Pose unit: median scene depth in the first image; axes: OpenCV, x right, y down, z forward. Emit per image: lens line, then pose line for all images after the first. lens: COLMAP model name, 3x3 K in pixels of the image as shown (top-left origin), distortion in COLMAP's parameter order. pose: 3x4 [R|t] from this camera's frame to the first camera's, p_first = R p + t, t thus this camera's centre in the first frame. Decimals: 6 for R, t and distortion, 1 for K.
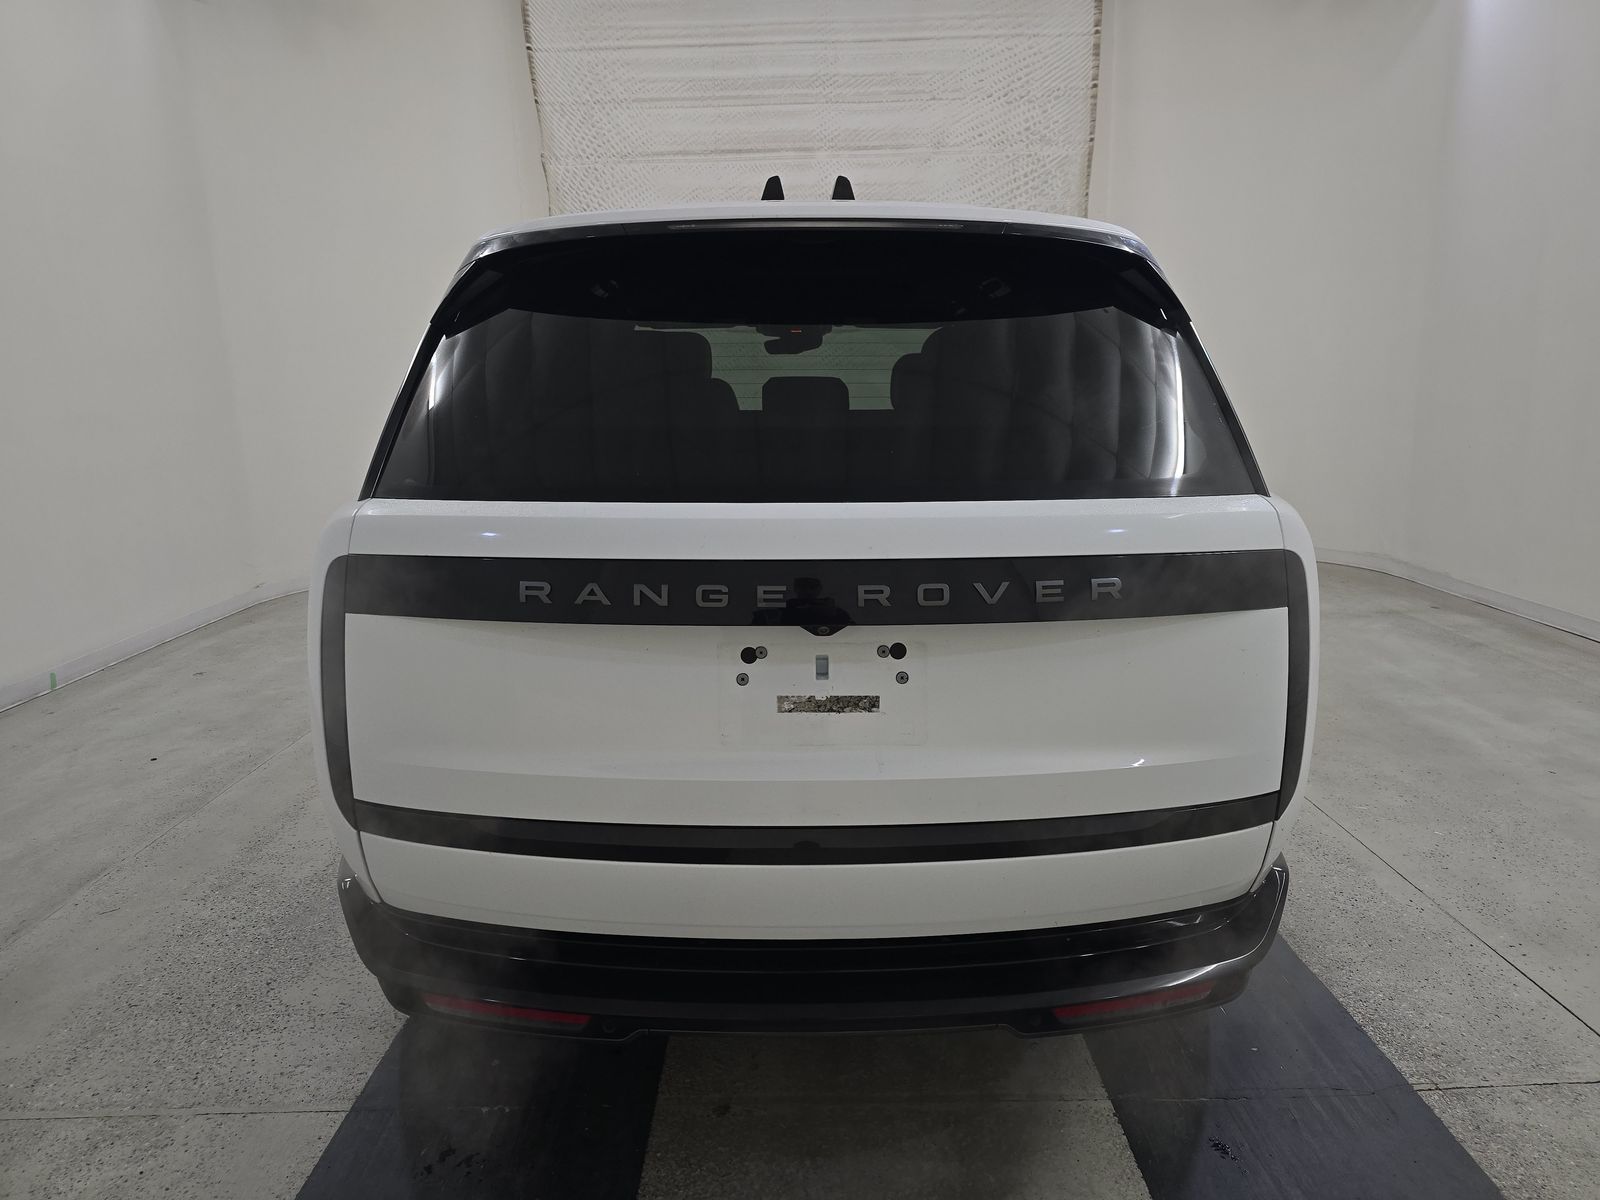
lens RADIAL K [[1081.3, 0, 802.1], [0, 1081.3, 607.1], [0, 0, 1]] dist [0.053698, -0.033275]
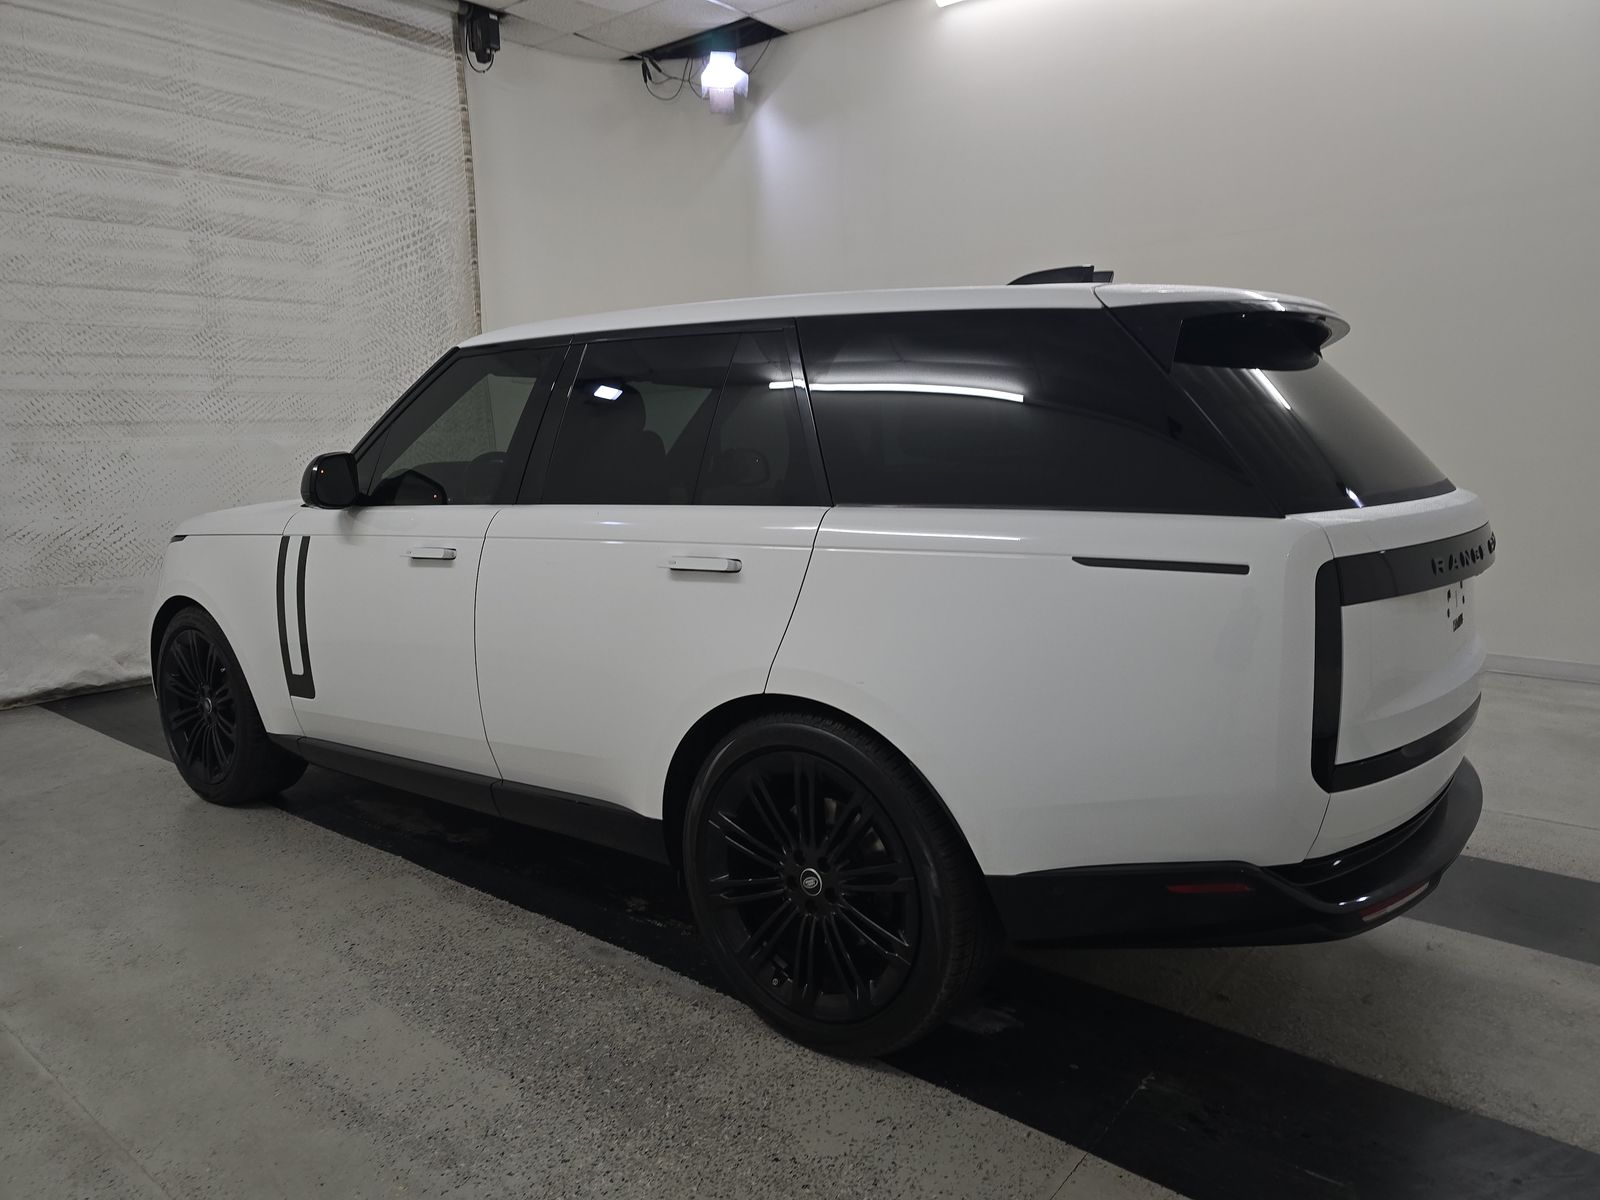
lens RADIAL K [[1081.3, 0, 798.7], [0, 1081.3, 603.0], [0, 0, 1]] dist [0.053698, -0.033275]
pose [[0.622911, -0.122823, 0.772590, -0.383194], [0.171910, 0.984949, 0.017978, -0.027674], [-0.763170, 0.121618, 0.634650, 0.153272]]
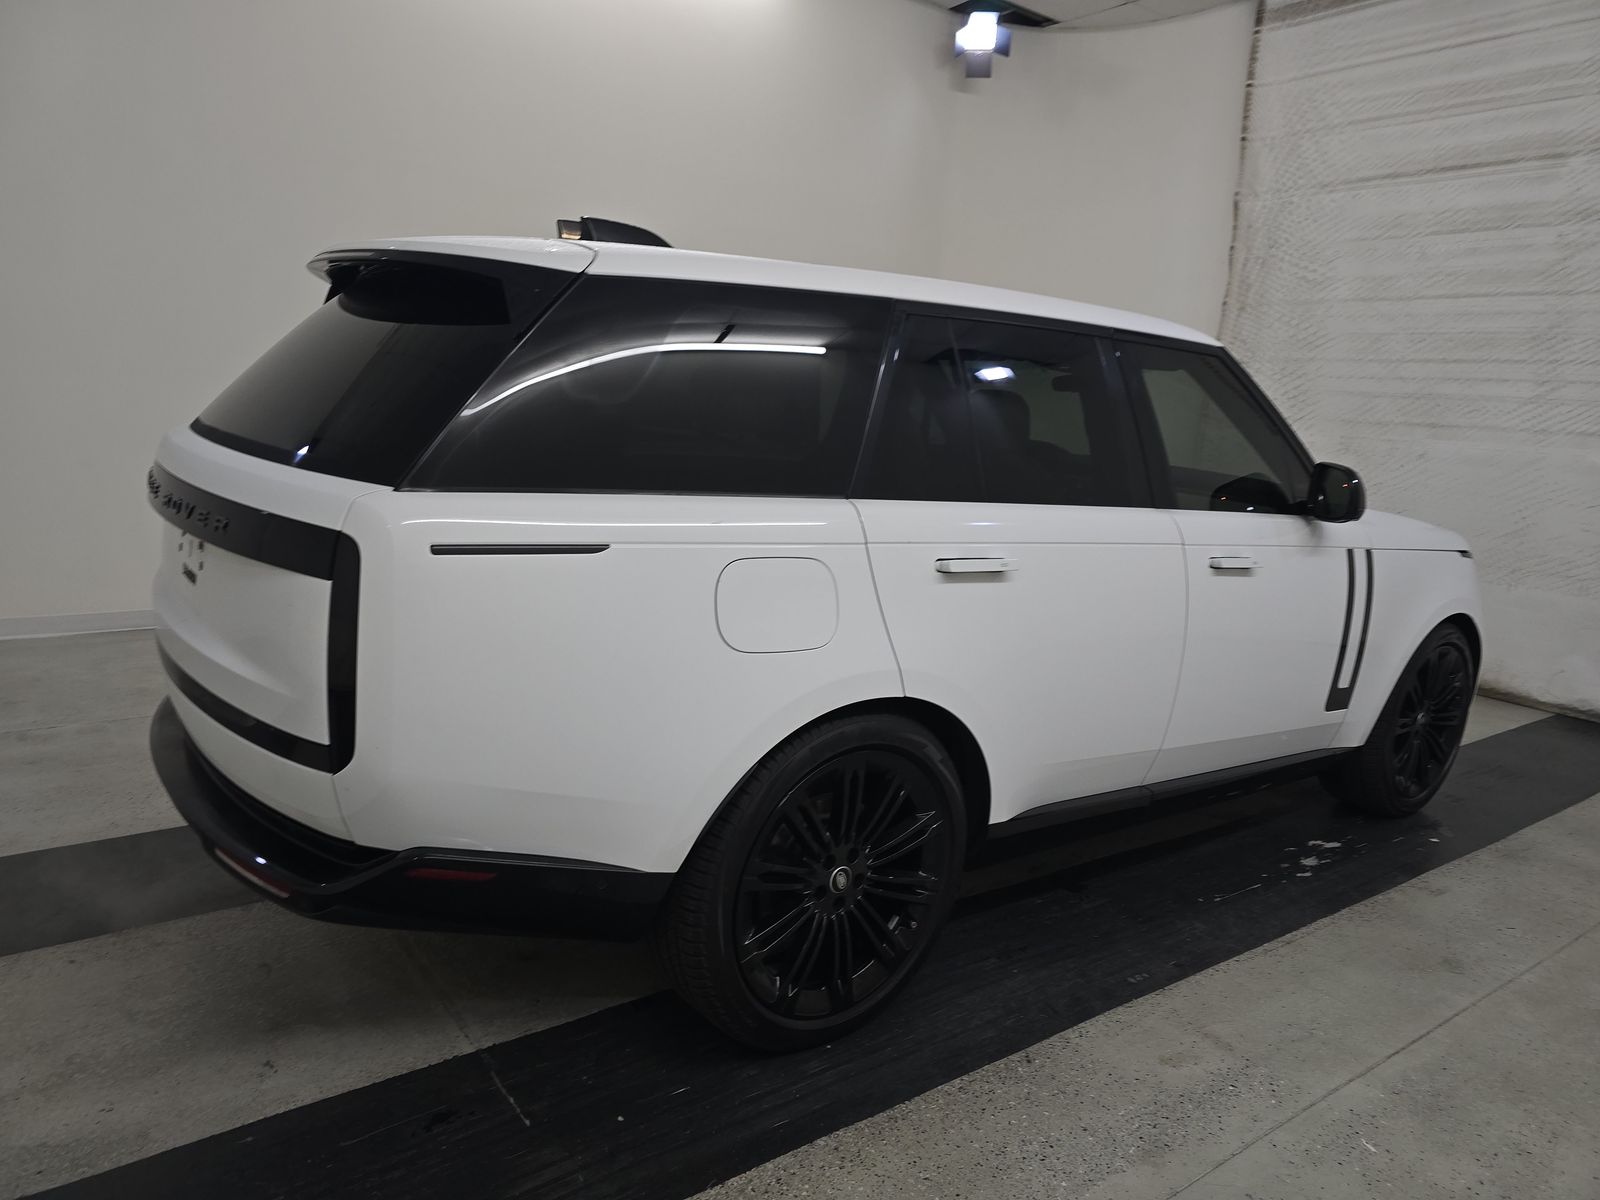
lens RADIAL K [[1081.3, 0, 801.1], [0, 1081.3, 600.3], [0, 0, 1]] dist [0.053698, -0.033275]
pose [[0.595364, 0.214430, -0.774314, 0.361257], [-0.249924, 0.965343, 0.075167, -0.041870], [0.763597, 0.148768, 0.628322, 0.149265]]
